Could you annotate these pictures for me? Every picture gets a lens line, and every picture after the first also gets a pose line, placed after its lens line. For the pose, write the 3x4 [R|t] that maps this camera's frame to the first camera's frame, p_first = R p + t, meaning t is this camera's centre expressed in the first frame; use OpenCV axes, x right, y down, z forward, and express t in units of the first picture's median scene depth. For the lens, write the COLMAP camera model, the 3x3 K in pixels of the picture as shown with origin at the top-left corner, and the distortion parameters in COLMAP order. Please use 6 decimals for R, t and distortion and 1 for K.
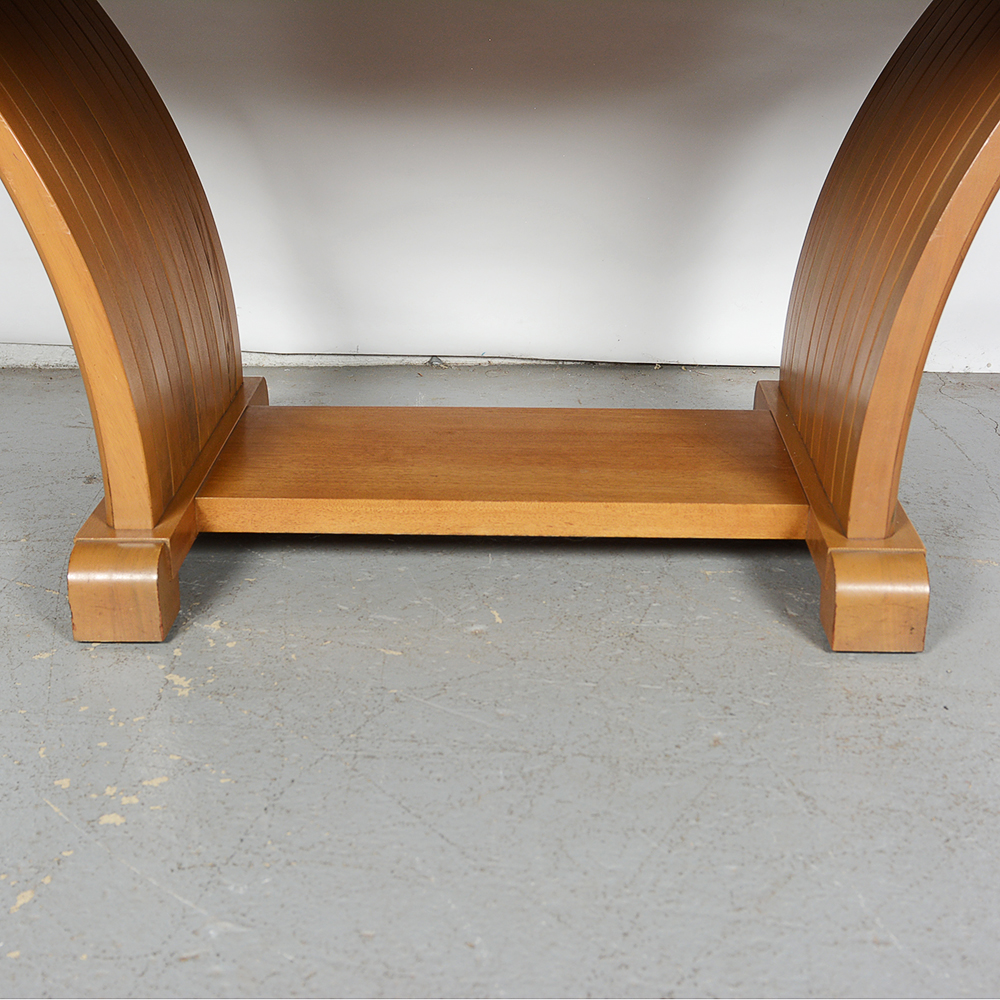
lens RADIAL K [[1383.4, 0, 501.0], [0, 1383.4, 438.4], [0, 0, 1]] dist [-0.053893, -0.022002]
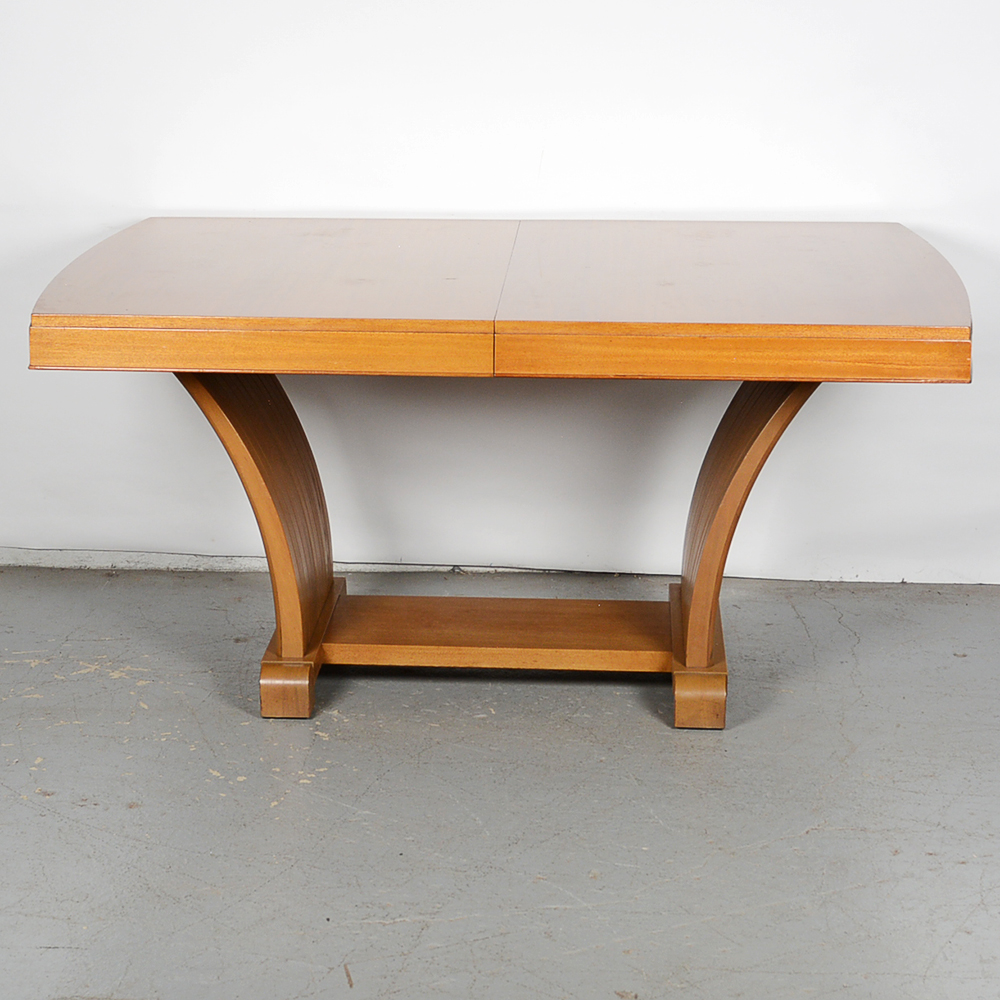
lens RADIAL K [[1742.0, 0, 500.0], [0, 1742.0, 500.0], [0, 0, 1]] dist [-0.123187, 0.321755]
pose [[0.999803, 0.011005, -0.016501, 0.039075], [-0.012593, 0.994964, -0.099443, 0.078151], [0.015323, 0.099632, 0.994906, -1.206441]]
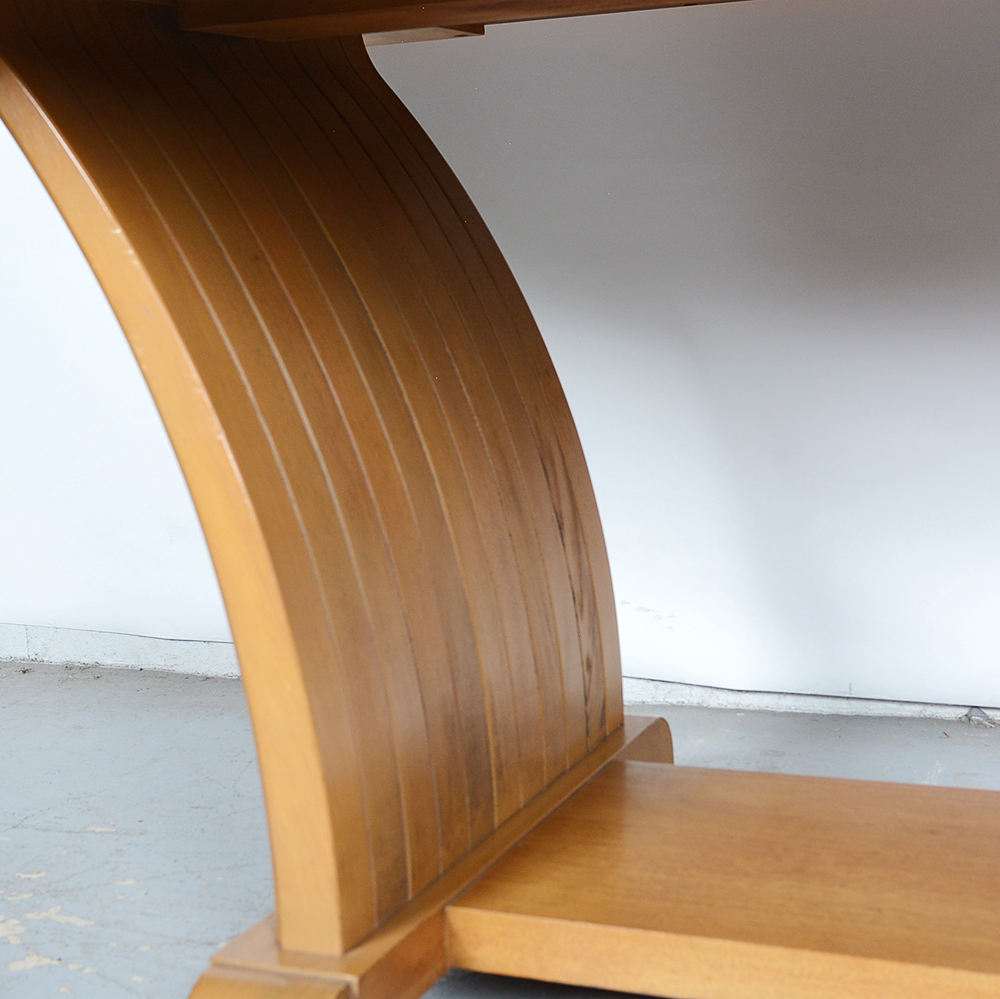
lens RADIAL K [[1742.0, 0, 500.0], [0, 1742.0, 499.5], [0, 0, 1]] dist [-0.123187, 0.321755]
pose [[0.928190, 0.016893, -0.371722, 0.067556], [-0.084161, 0.982613, -0.165495, -0.006911], [0.362463, 0.184896, 0.913474, 0.309518]]
